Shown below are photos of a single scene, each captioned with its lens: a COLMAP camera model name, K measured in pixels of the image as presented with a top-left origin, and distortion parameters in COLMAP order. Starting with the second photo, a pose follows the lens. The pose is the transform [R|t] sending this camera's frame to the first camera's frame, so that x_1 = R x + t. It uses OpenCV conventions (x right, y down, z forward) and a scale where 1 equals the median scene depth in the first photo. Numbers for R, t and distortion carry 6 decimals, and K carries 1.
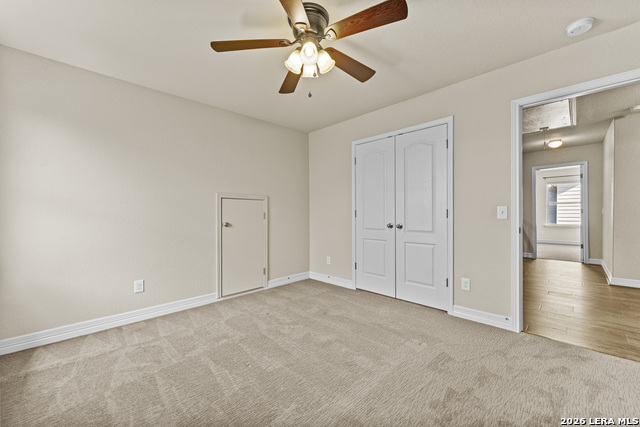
lens RADIAL K [[257.2, 0, 323.3], [0, 257.2, 216.3], [0, 0, 1]] dist [-0.000209, 0.000347]
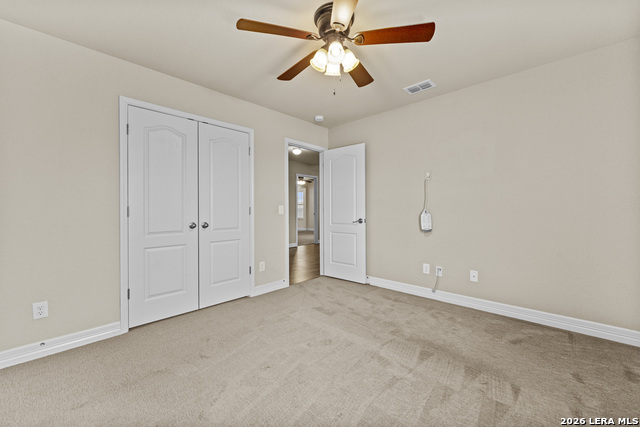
lens RADIAL K [[257.2, 0, 324.3], [0, 257.2, 209.2], [0, 0, 1]] dist [-0.000209, 0.000347]
pose [[-0.039280, 0.004063, 0.999220, -0.626074], [0.012683, 0.999913, -0.003567, -0.008776], [-0.999148, 0.012533, -0.039328, 0.637136]]
